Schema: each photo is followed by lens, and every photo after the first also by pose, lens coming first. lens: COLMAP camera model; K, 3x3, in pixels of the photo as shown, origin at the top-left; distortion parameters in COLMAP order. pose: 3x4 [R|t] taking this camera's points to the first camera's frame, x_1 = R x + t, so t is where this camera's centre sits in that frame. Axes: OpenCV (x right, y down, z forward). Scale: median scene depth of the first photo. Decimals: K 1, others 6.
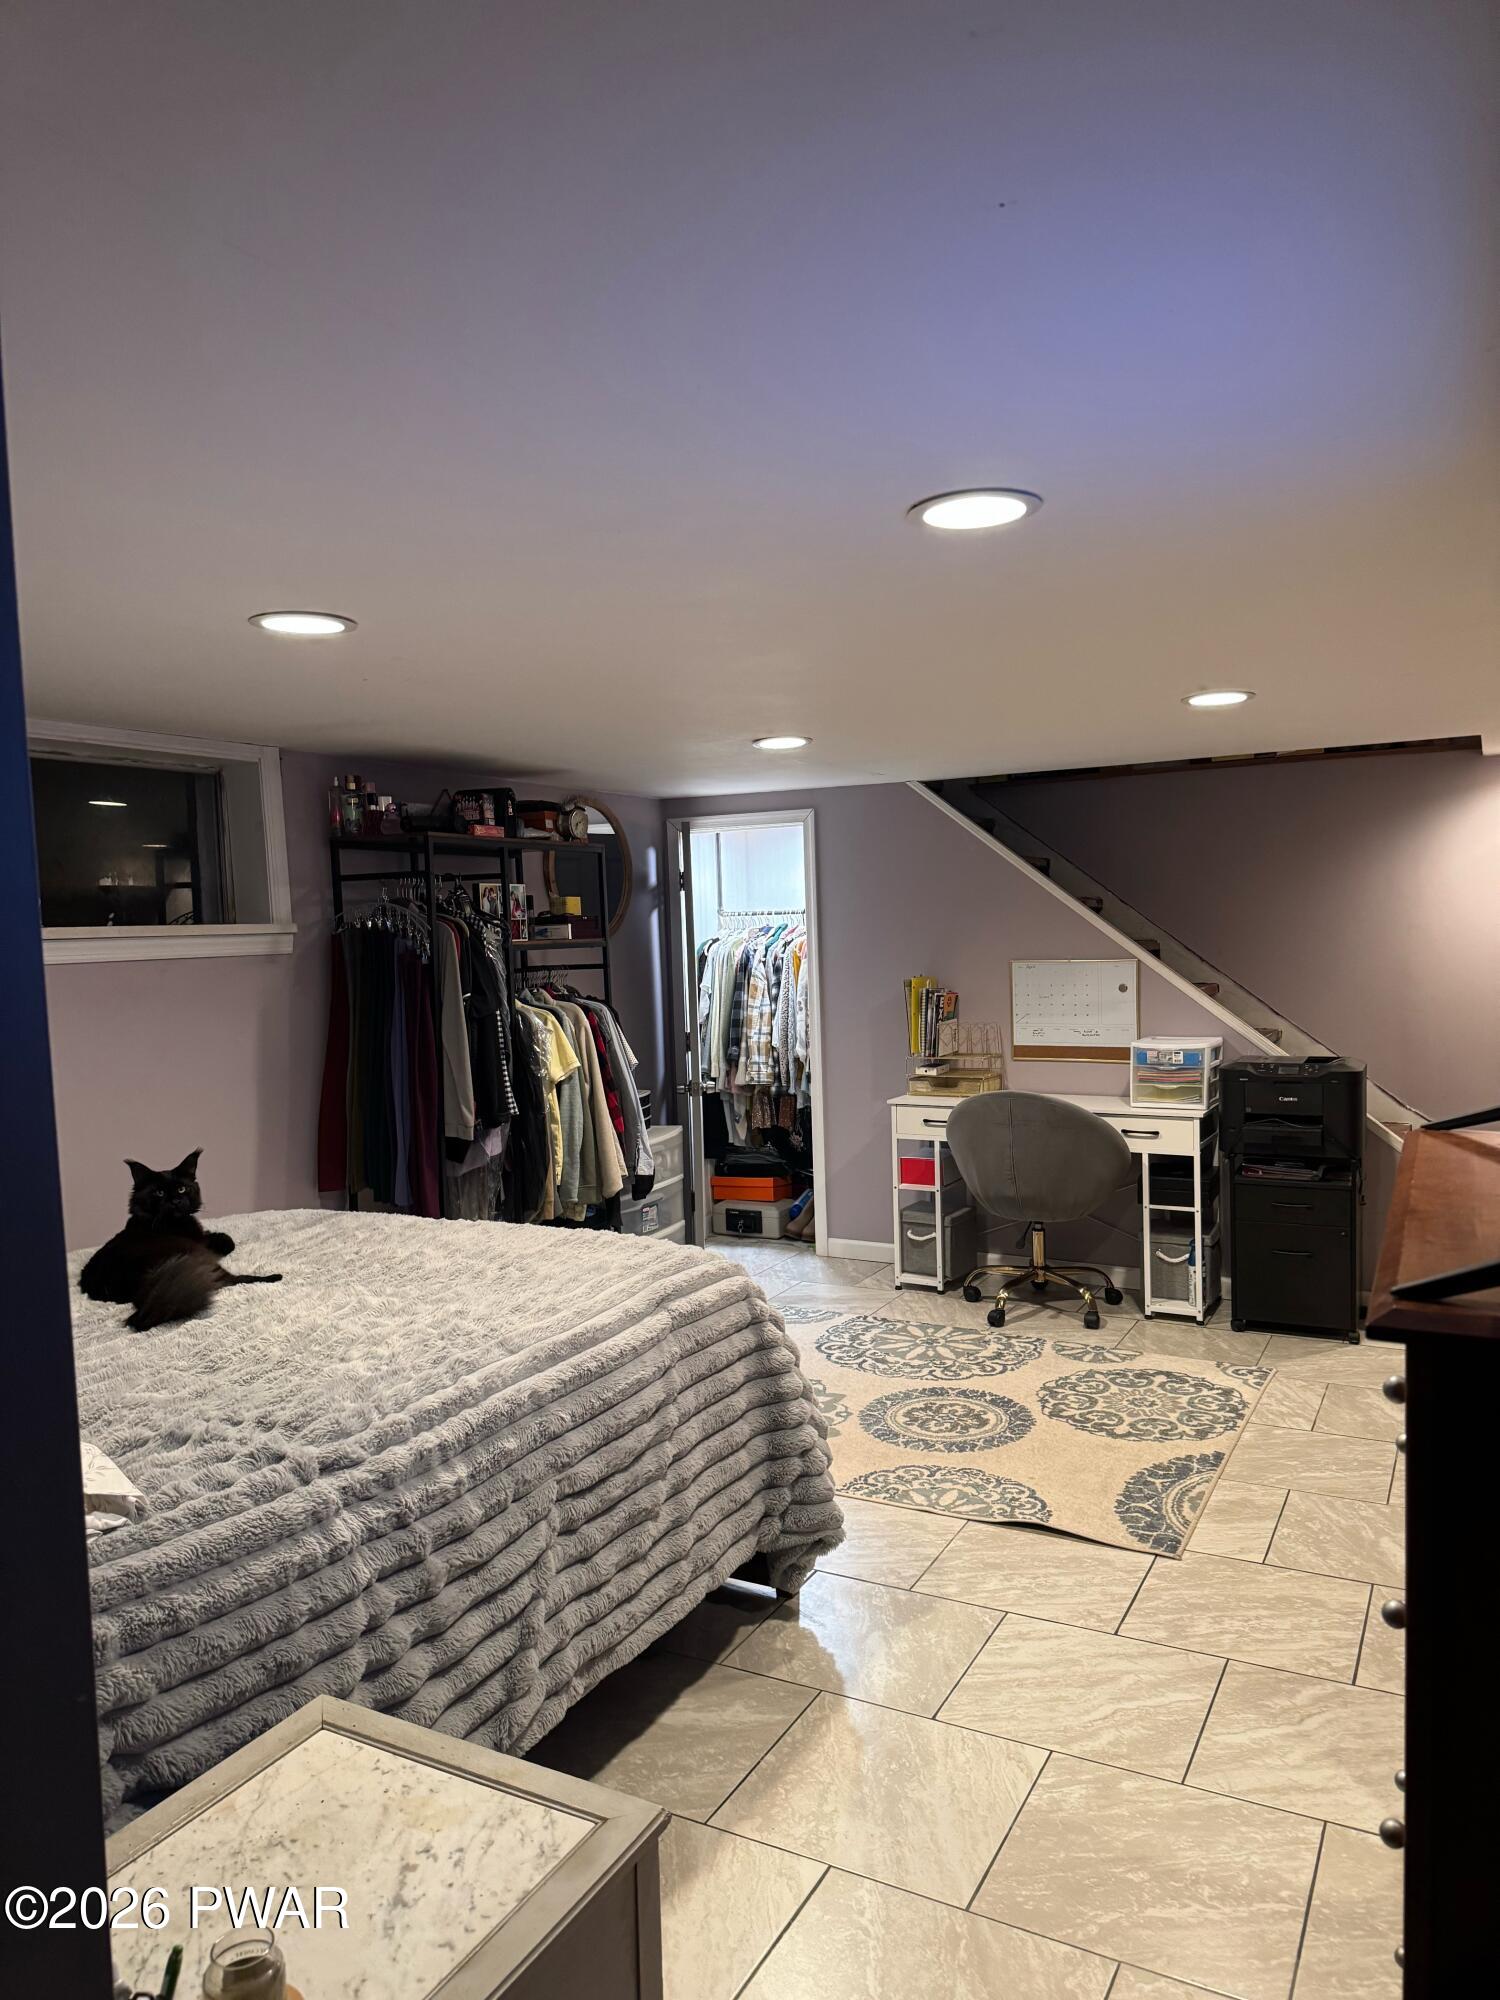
lens RADIAL K [[1403.1, 0, 749.5], [0, 1403.1, 1001.0], [0, 0, 1]] dist [-0.000681, -0.004151]
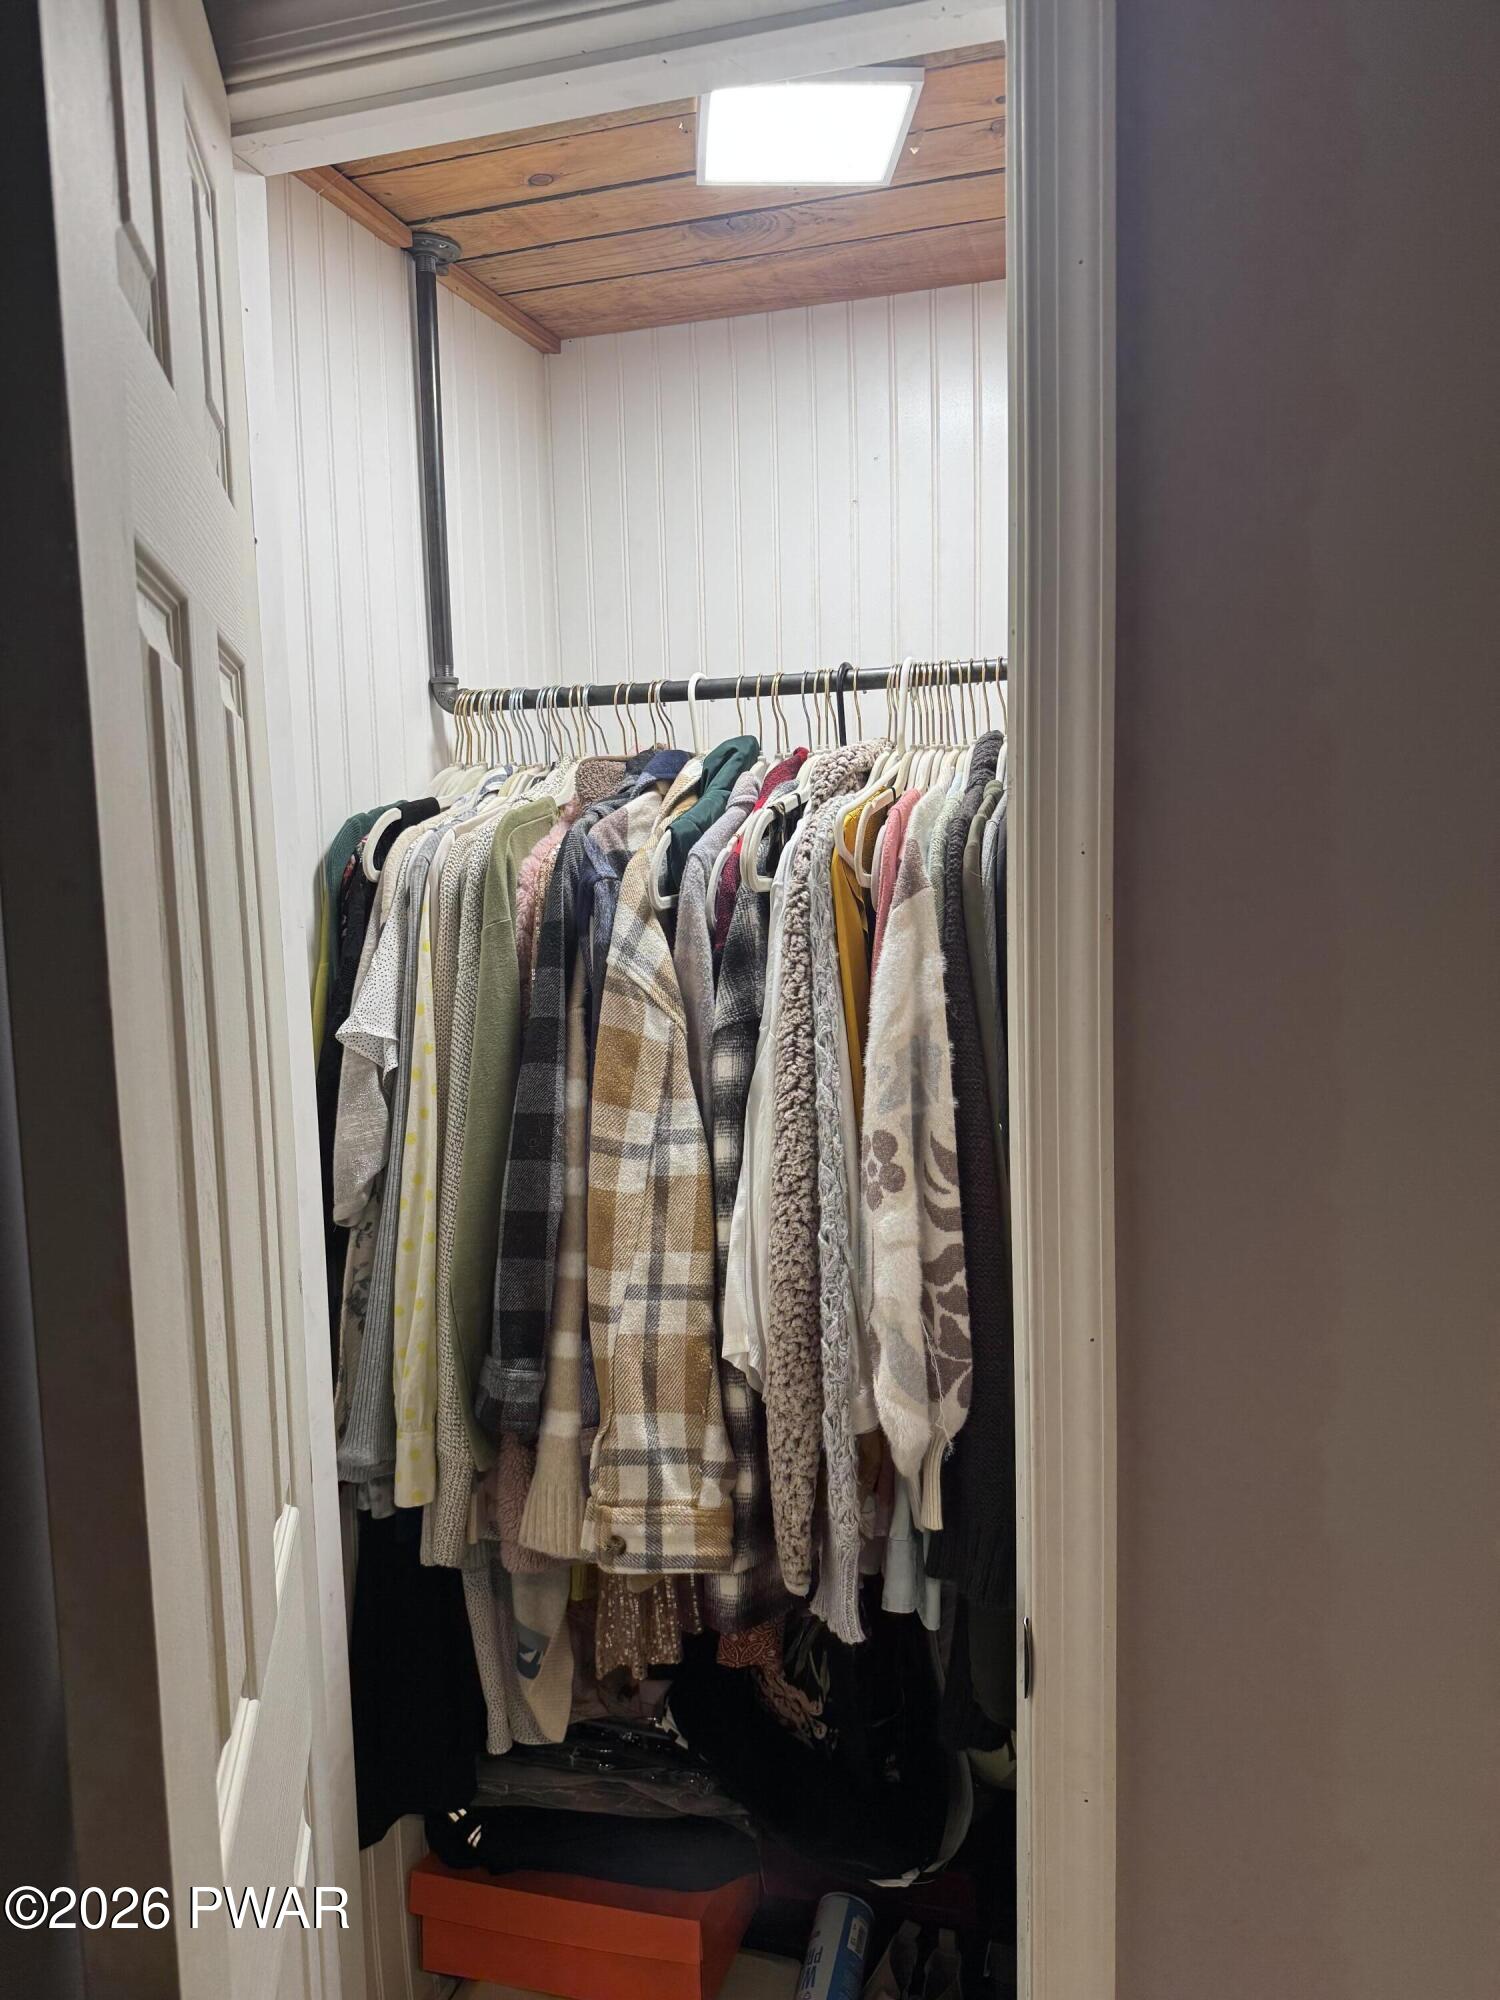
lens RADIAL K [[1403.1, 0, 753.1], [0, 1403.1, 996.4], [0, 0, 1]] dist [-0.000681, -0.004151]
pose [[0.983874, -0.003653, 0.178826, -0.013294], [-0.002888, 0.999337, 0.036302, -0.023678], [-0.178840, -0.036233, 0.983211, 0.809746]]
